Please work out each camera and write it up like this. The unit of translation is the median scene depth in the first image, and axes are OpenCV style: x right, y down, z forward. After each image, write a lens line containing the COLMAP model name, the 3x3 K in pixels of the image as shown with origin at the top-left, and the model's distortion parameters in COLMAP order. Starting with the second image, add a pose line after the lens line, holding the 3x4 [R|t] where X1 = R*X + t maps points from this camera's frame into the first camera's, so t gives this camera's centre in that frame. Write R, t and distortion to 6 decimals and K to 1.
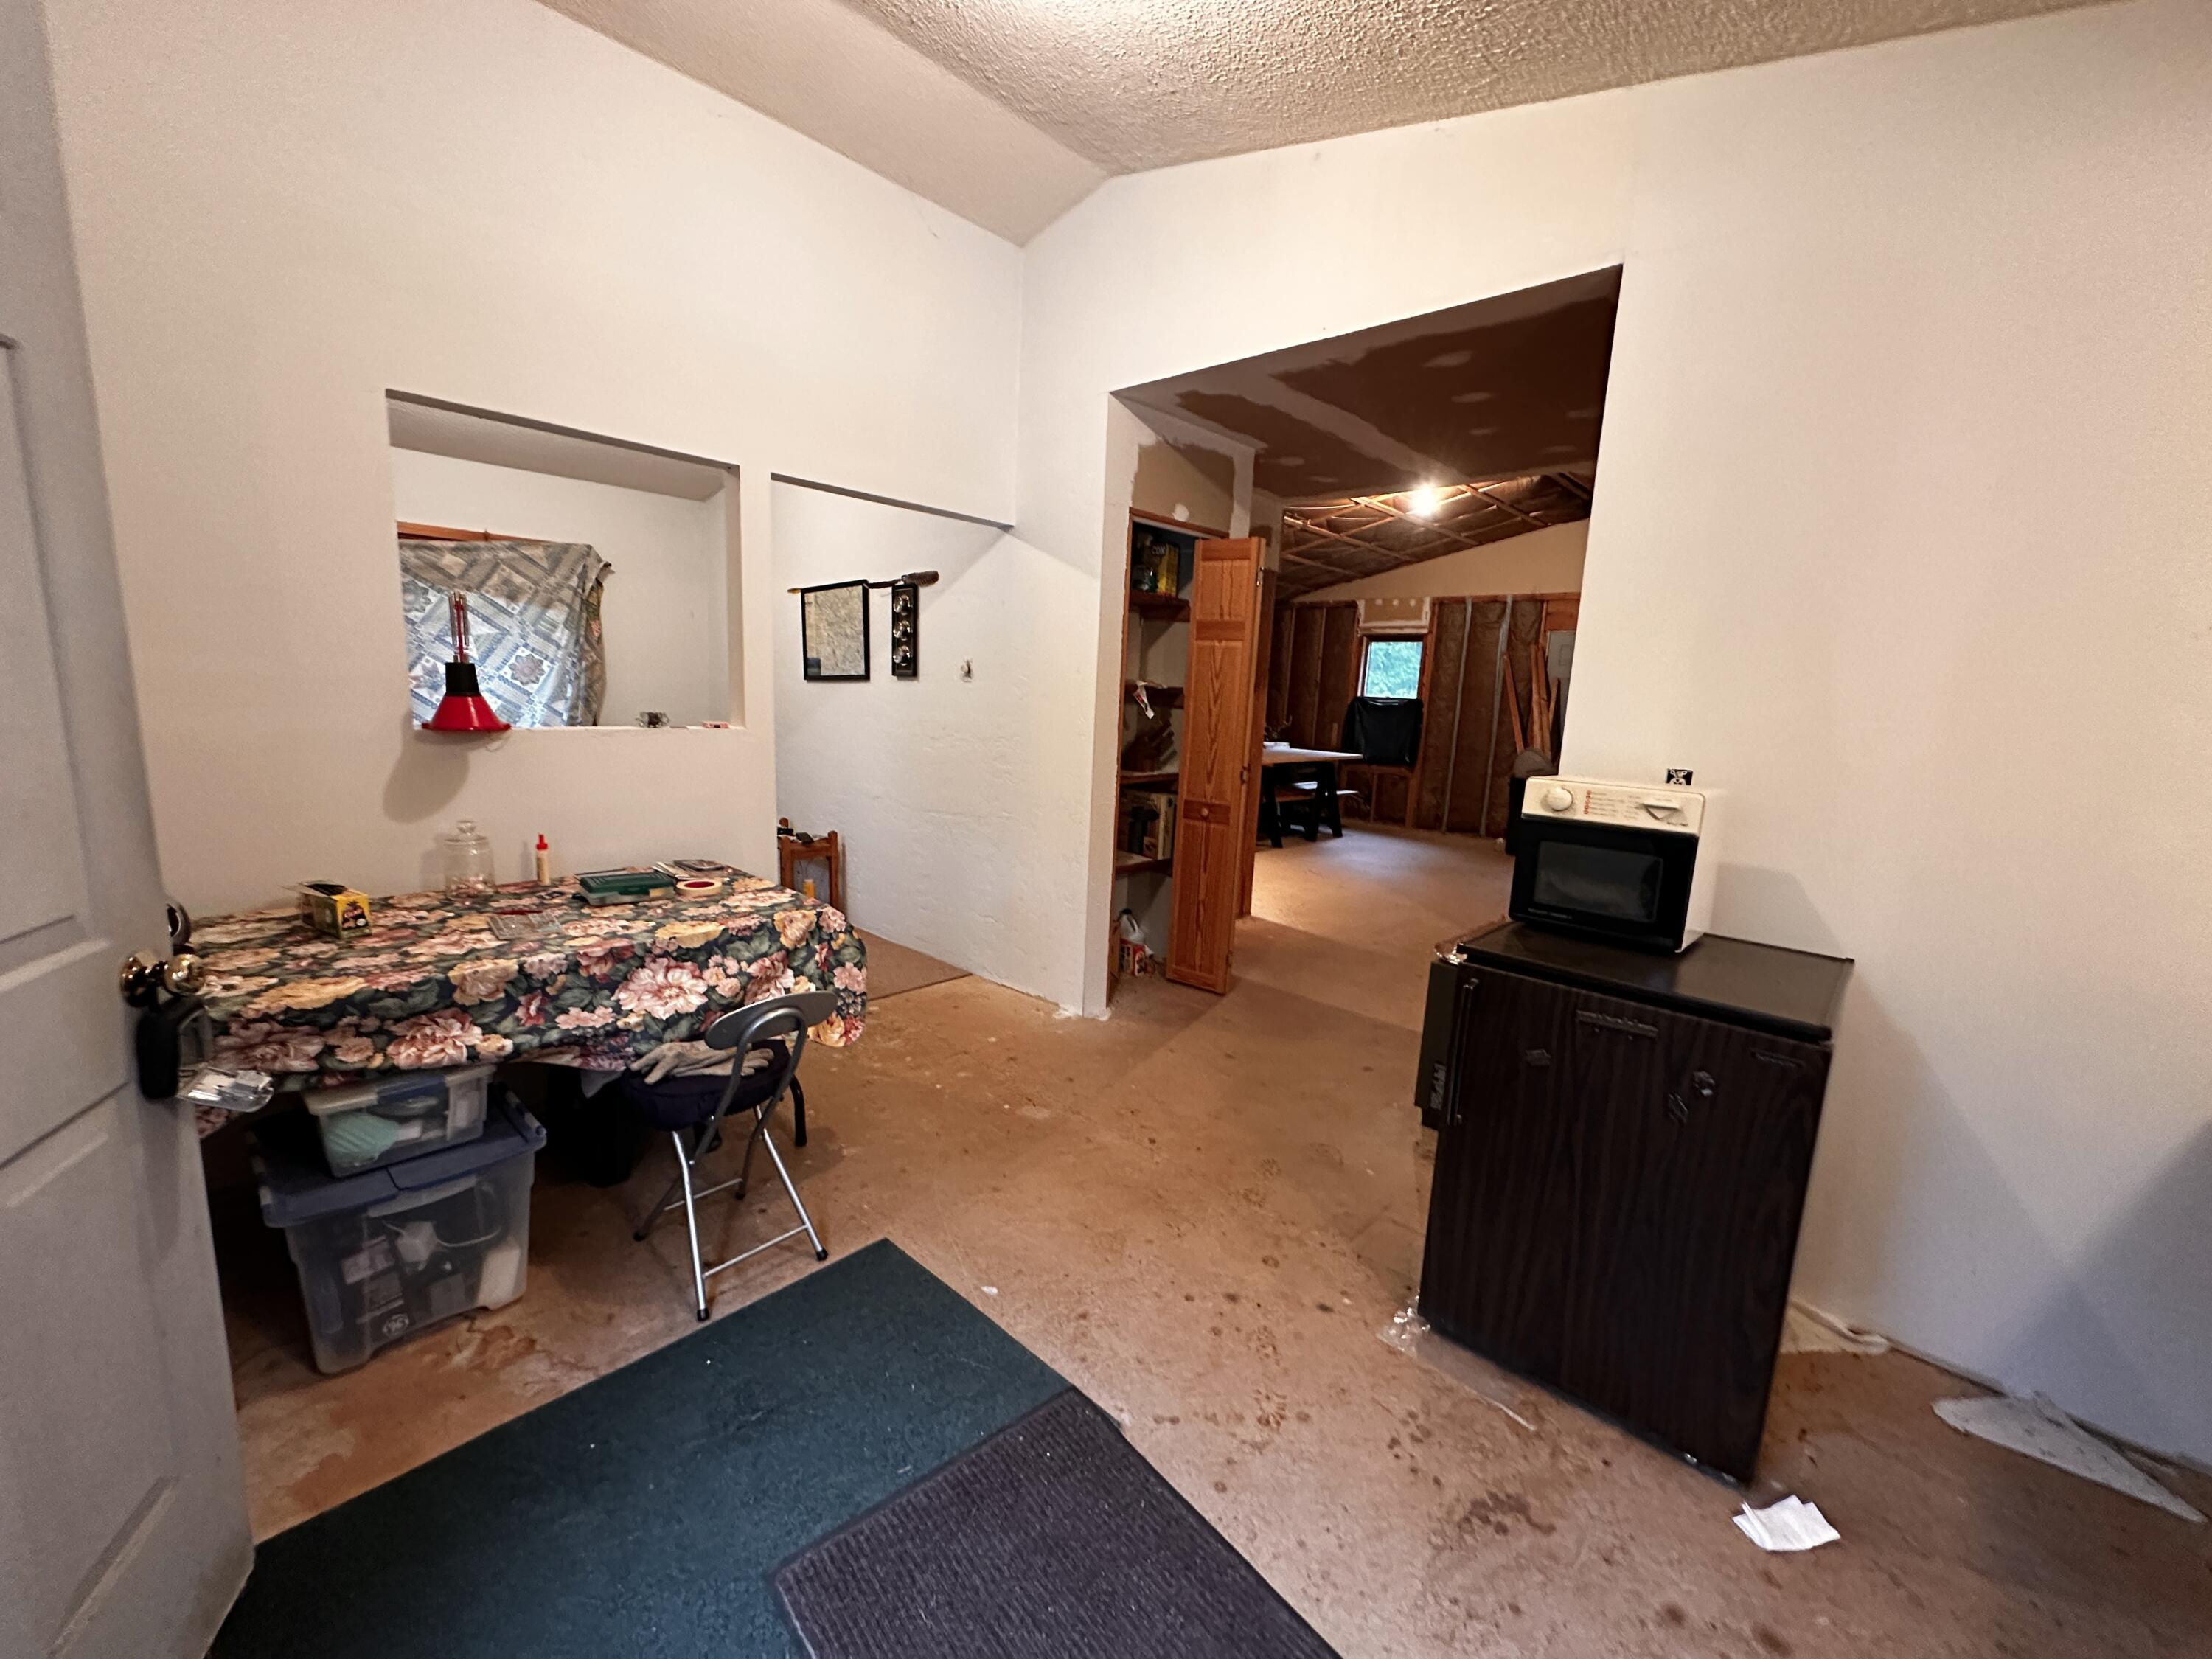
lens RADIAL K [[803.0, 0, 1129.0], [0, 803.0, 827.8], [0, 0, 1]] dist [-0.017031, 0.000353]
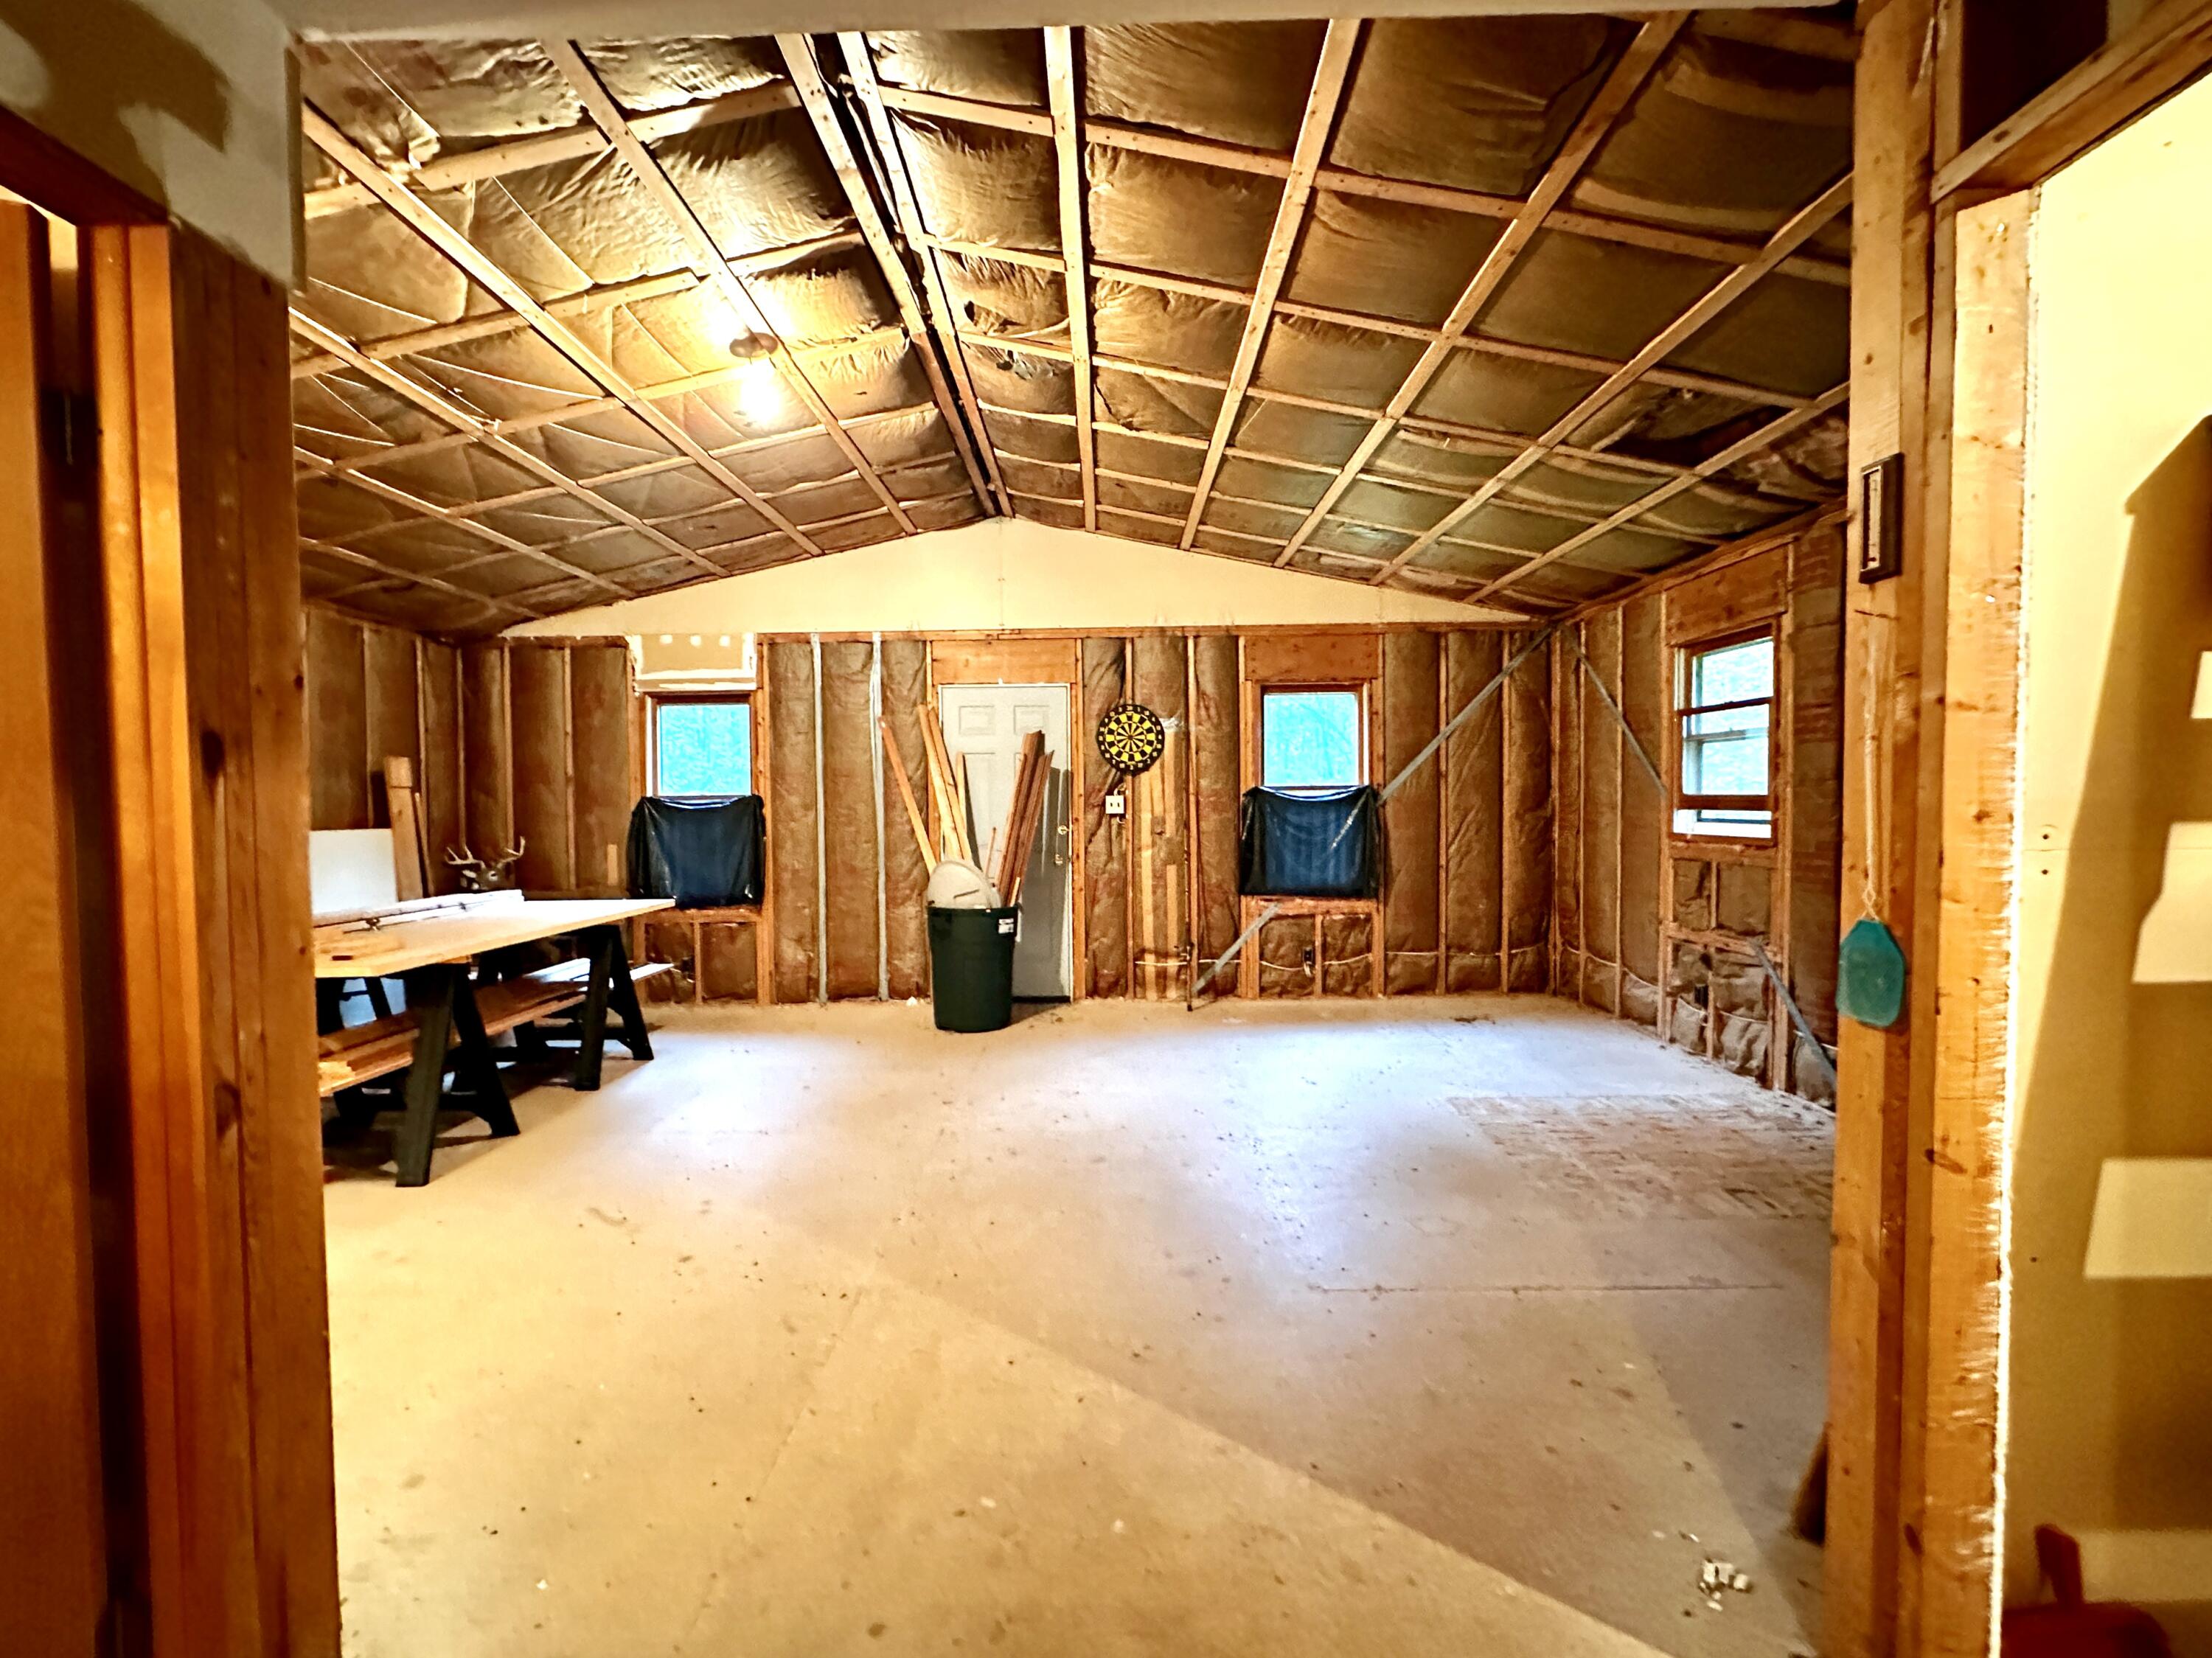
lens RADIAL K [[886.9, 0, 1073.1], [0, 886.9, 828.2], [0, 0, 1]] dist [-0.002400, 0.000850]
pose [[0.741208, -0.074945, 0.667079, 0.087622], [0.160354, 0.984746, -0.067540, -0.050790], [-0.651842, 0.157030, 0.741919, 0.344663]]
